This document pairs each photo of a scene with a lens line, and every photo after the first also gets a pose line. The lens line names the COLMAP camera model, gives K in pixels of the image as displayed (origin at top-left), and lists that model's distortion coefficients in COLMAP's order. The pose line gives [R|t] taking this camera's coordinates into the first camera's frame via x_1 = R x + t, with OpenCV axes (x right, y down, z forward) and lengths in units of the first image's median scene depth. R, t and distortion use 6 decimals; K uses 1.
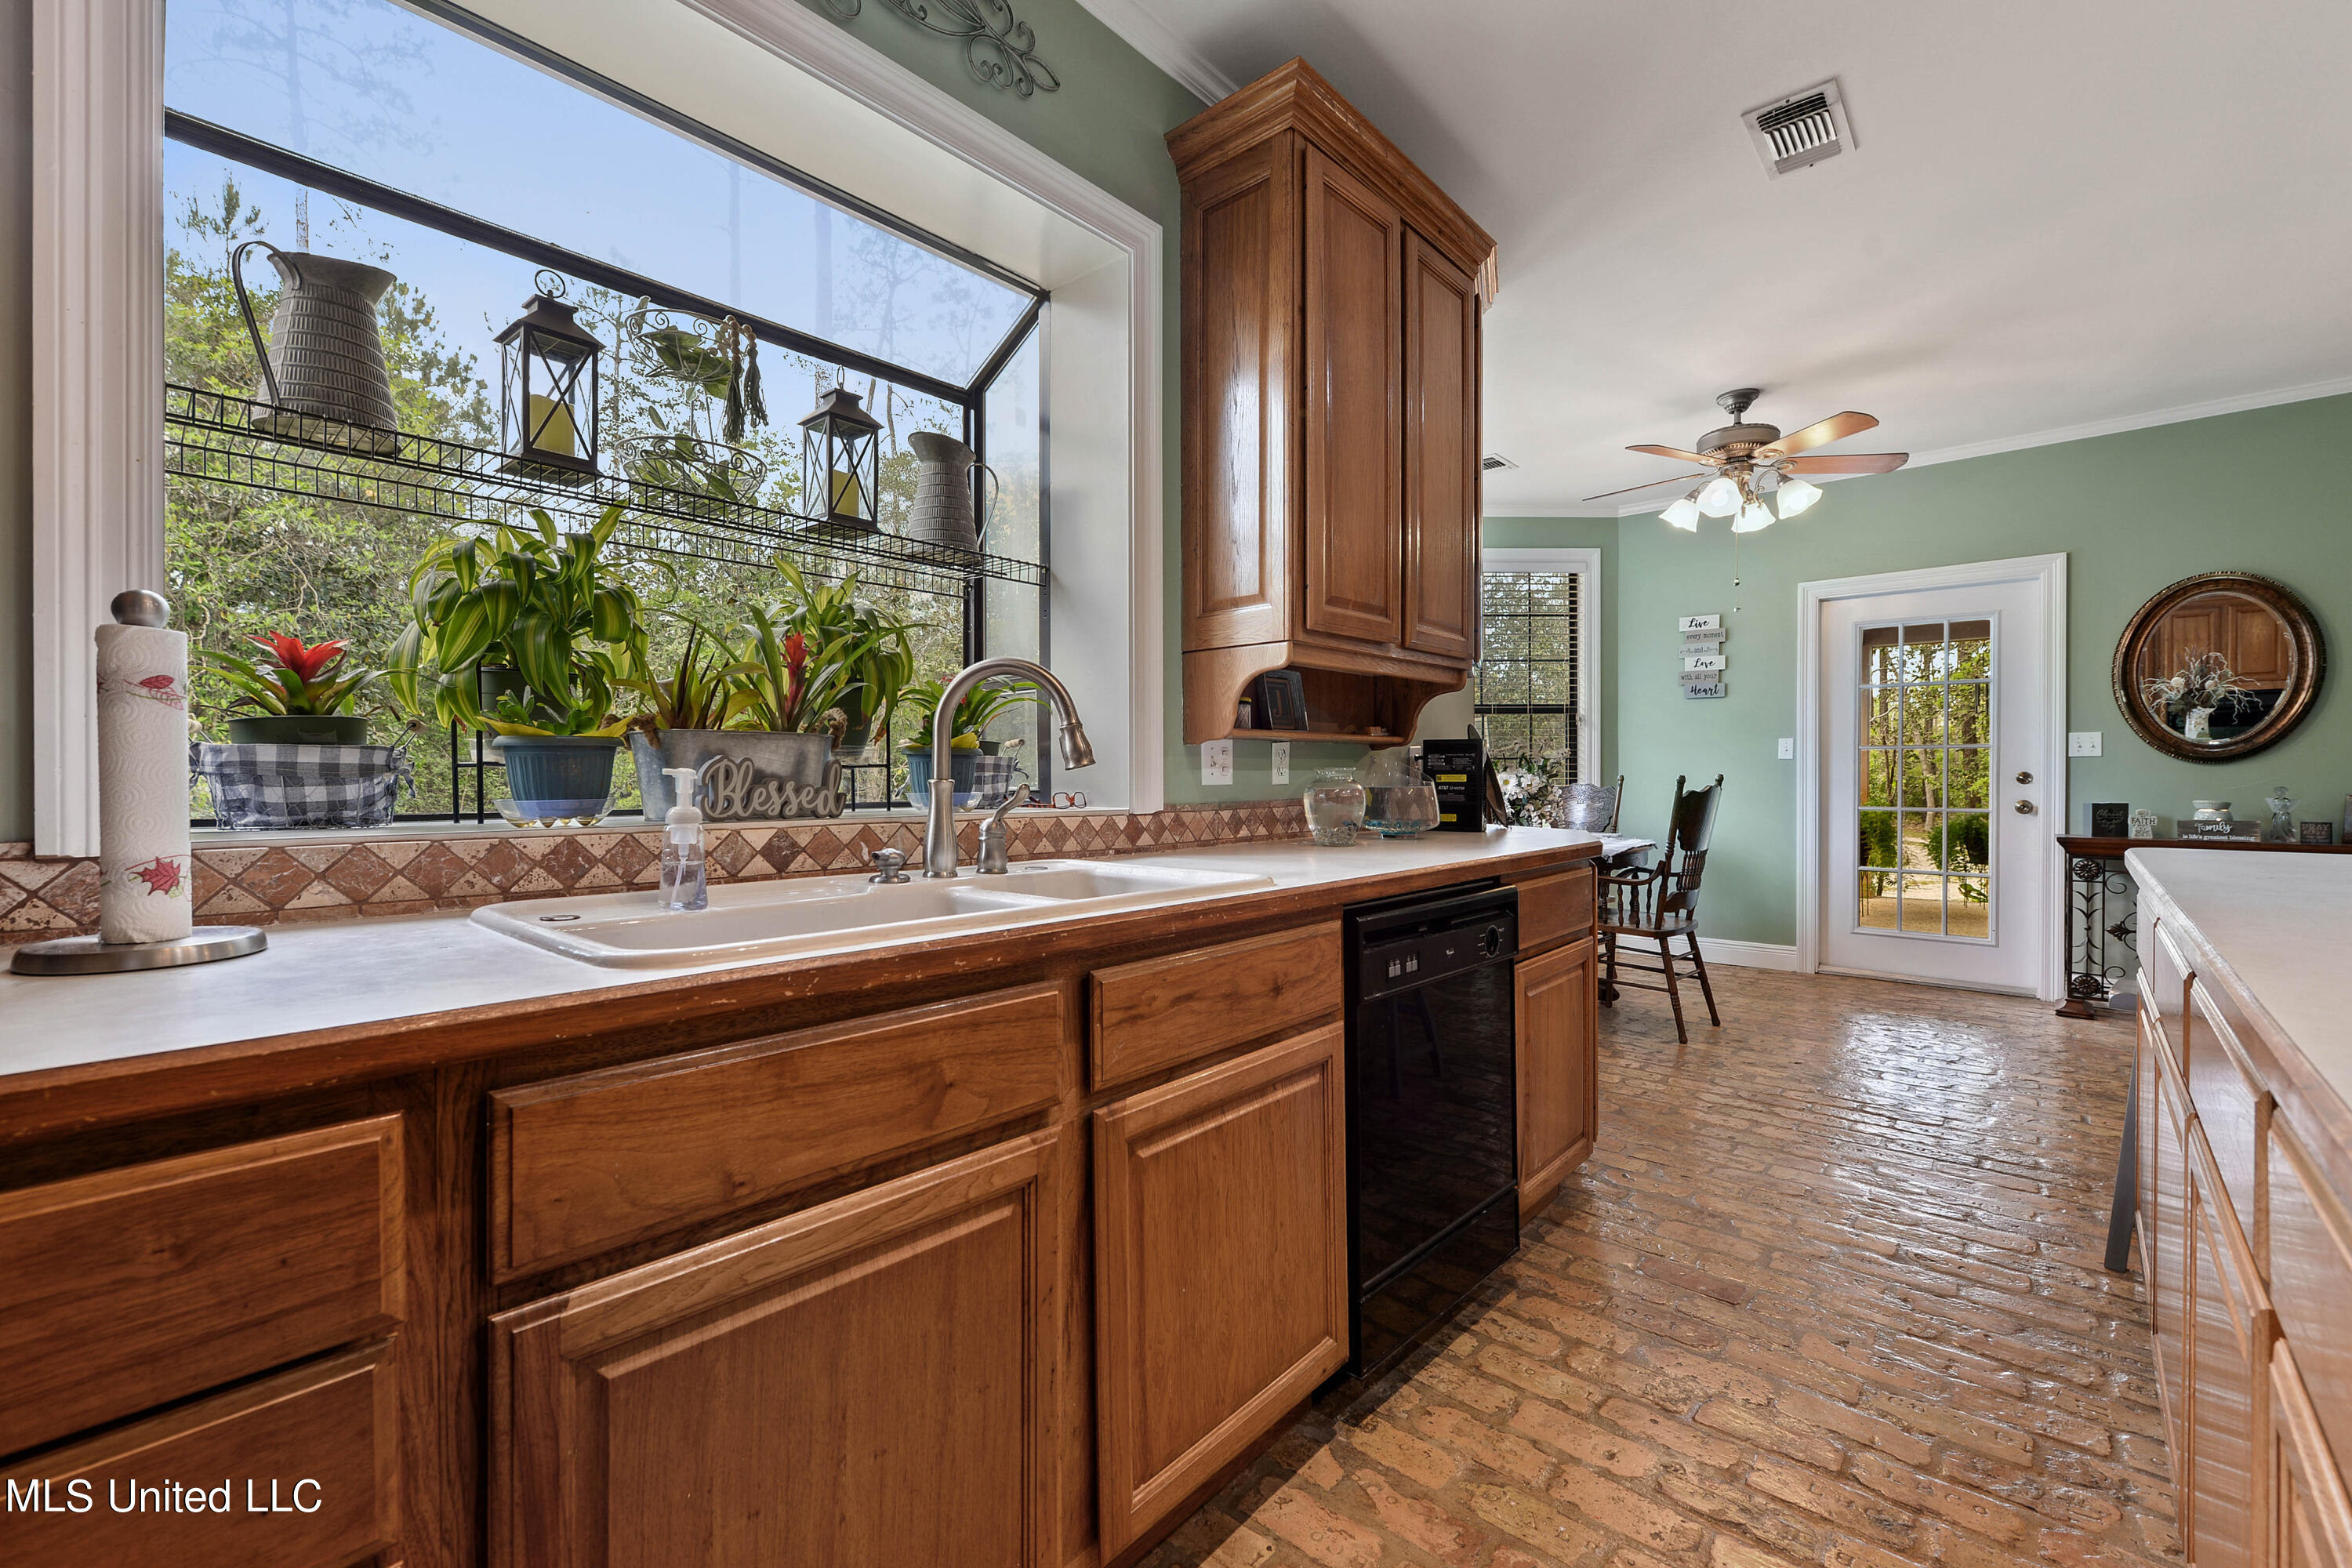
lens RADIAL K [[972.0, 0, 1176.6], [0, 972.0, 785.4], [0, 0, 1]] dist [-0.000738, -0.001069]
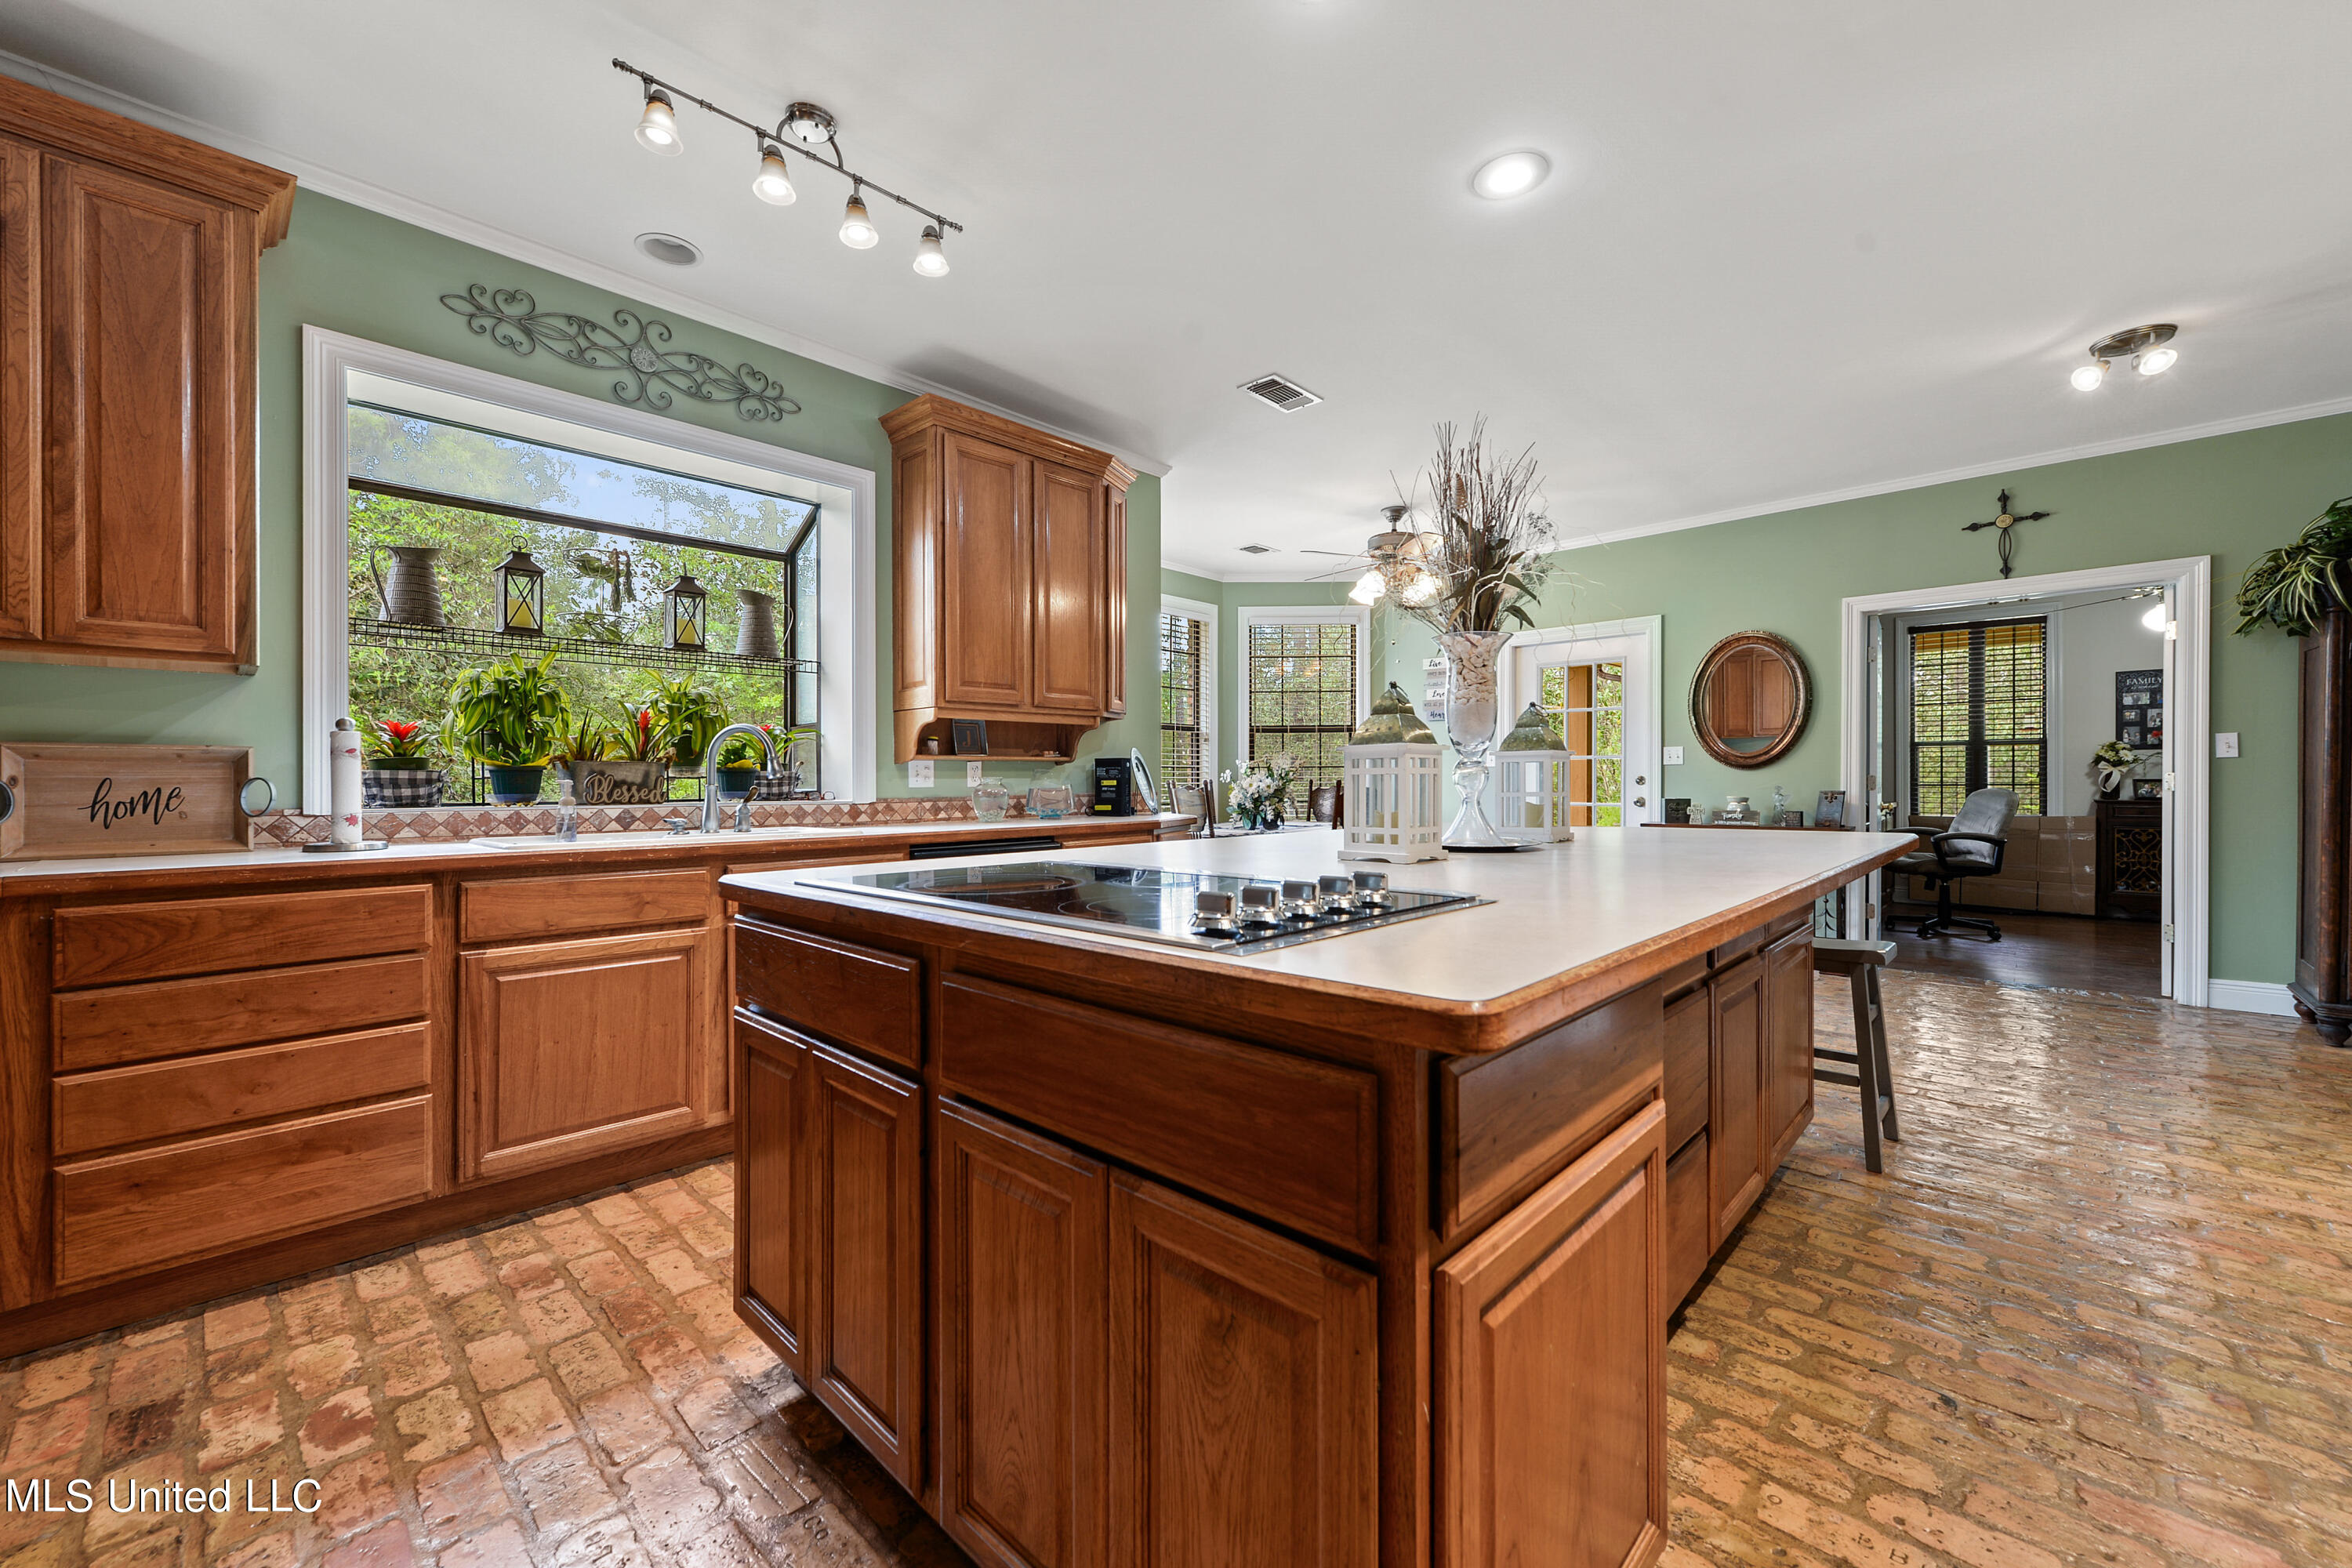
lens RADIAL K [[916.7, 0, 1175.4], [0, 916.7, 780.5], [0, 0, 1]] dist [0.002160, 0.000242]
pose [[0.999669, -0.004877, -0.025268, 0.810685], [0.004596, 0.999927, -0.011147, 0.011658], [0.025321, 0.011027, 0.999619, -0.923705]]
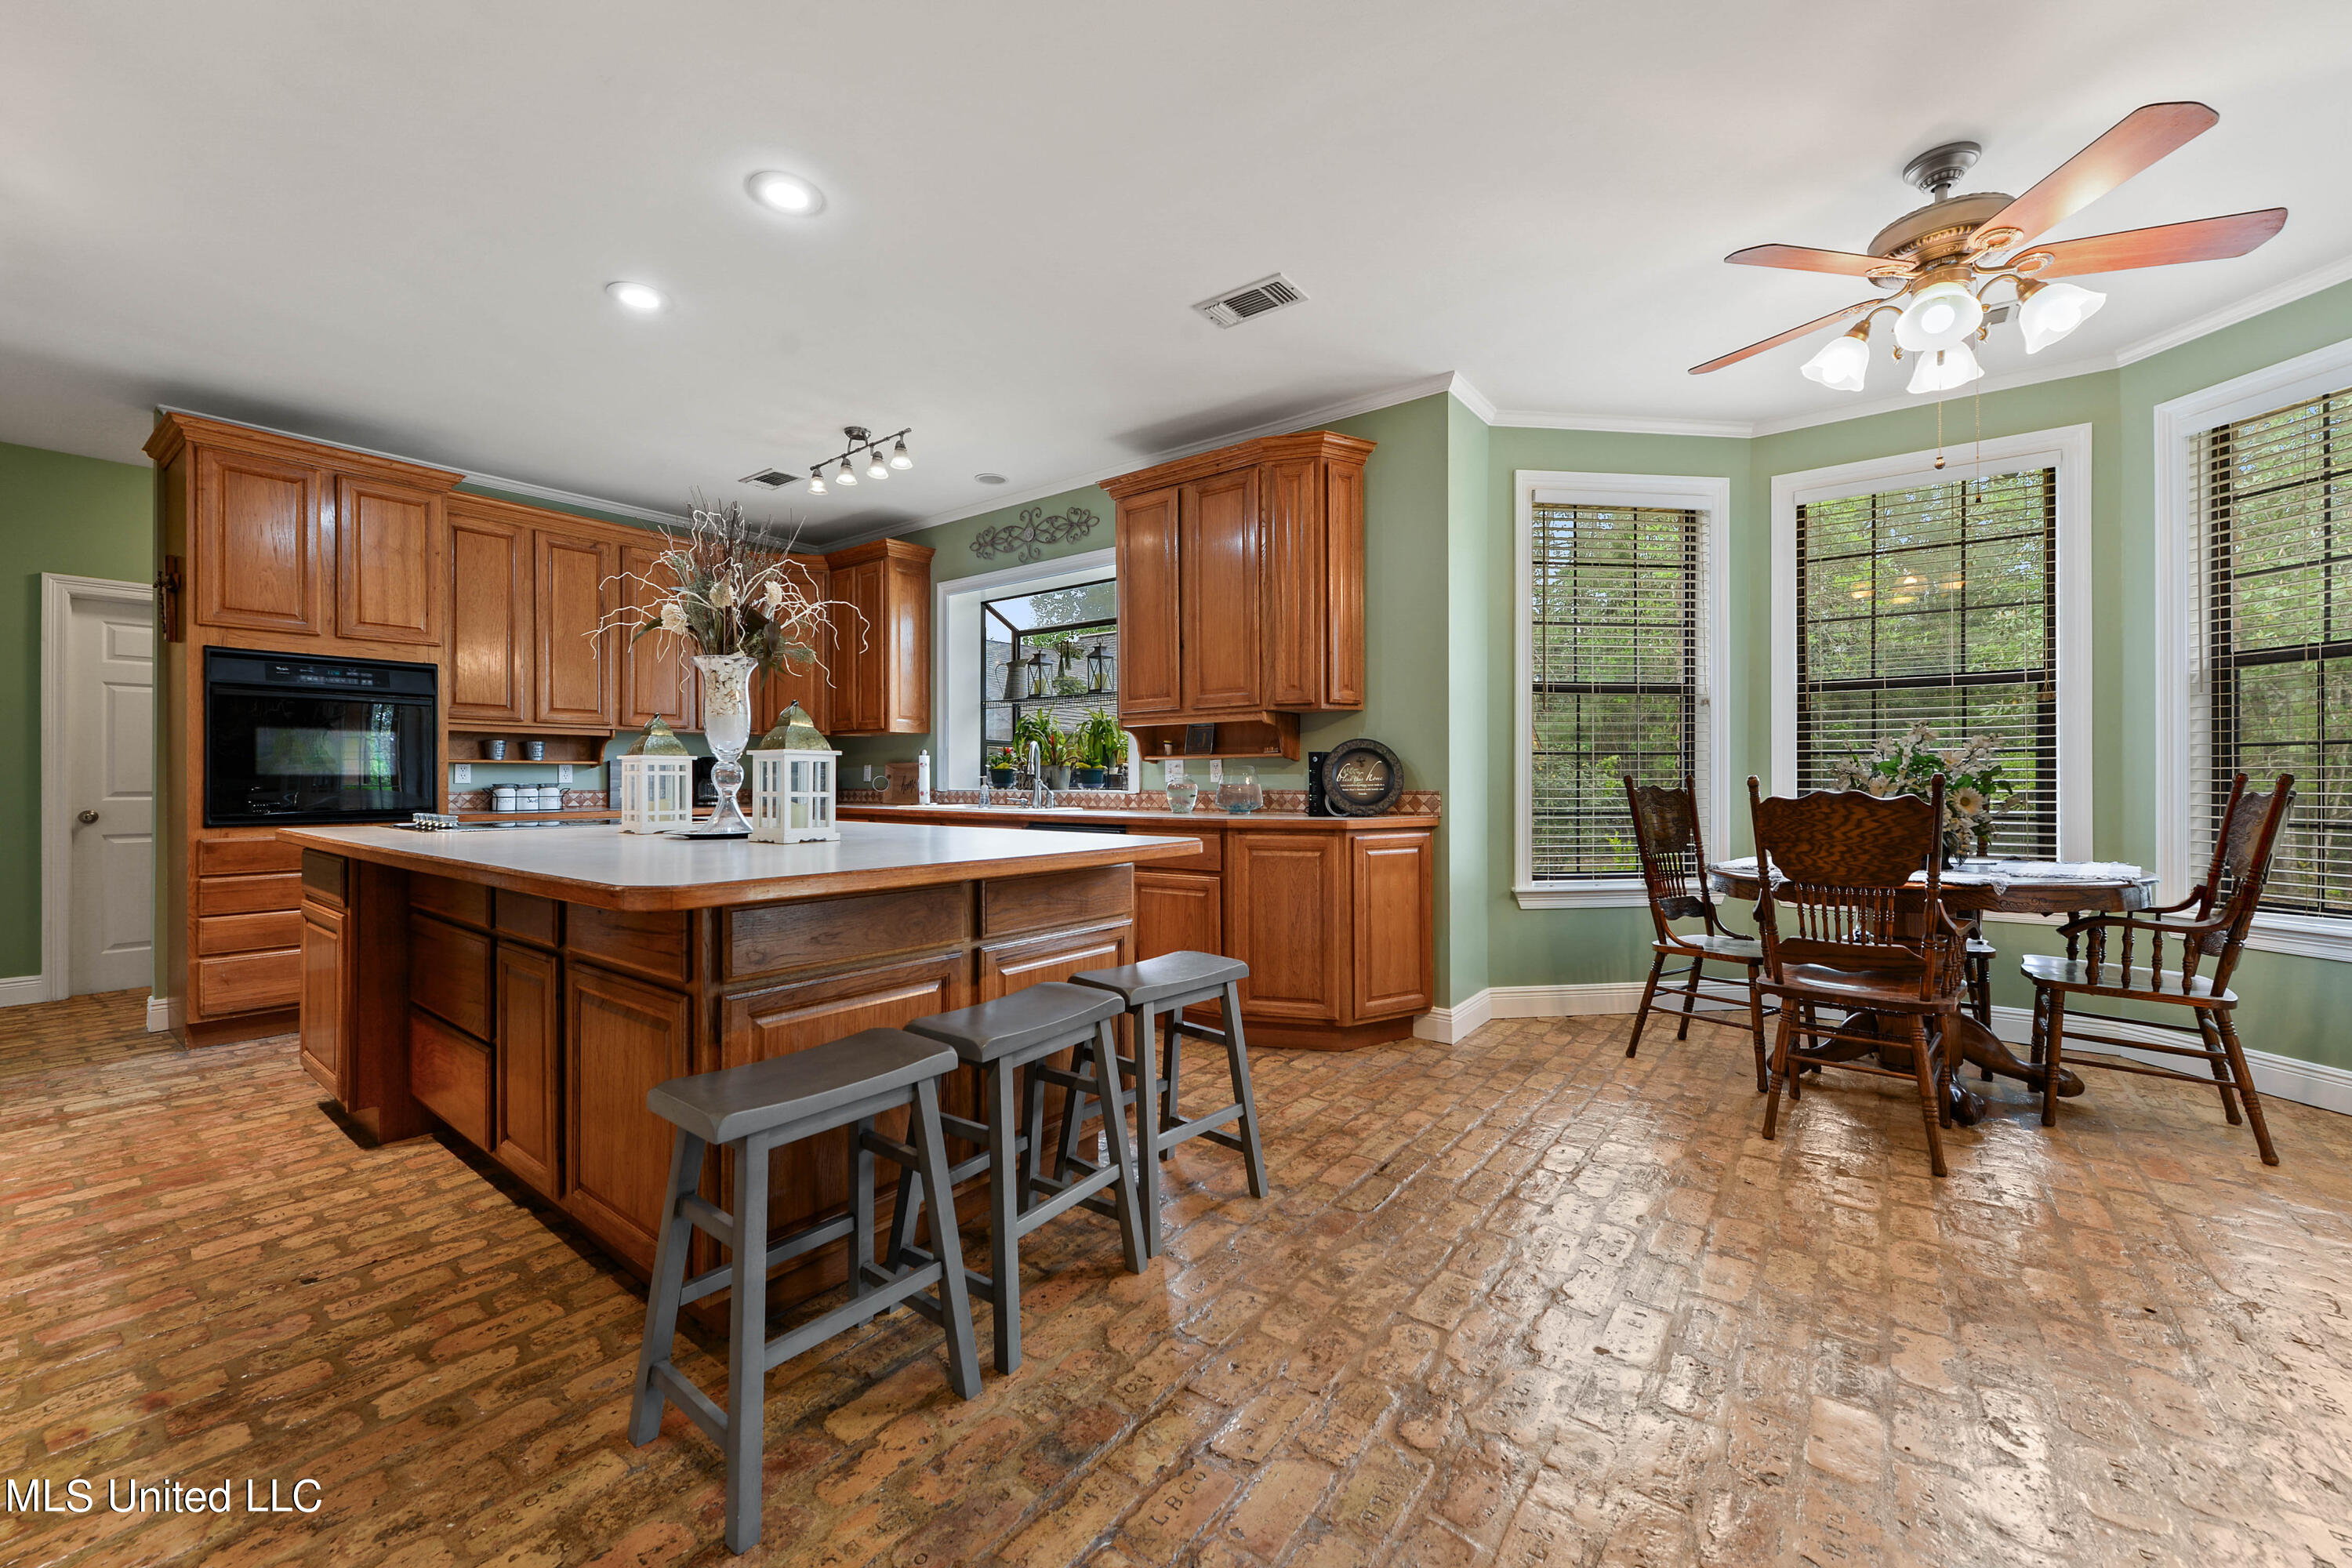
lens RADIAL K [[916.7, 0, 1172.8], [0, 916.7, 772.4], [0, 0, 1]] dist [0.002160, 0.000242]
pose [[0.087850, -0.004910, -0.996122, 3.076858], [-0.006219, 0.999966, -0.005478, -0.016140], [0.996114, 0.006676, 0.087817, 1.256104]]
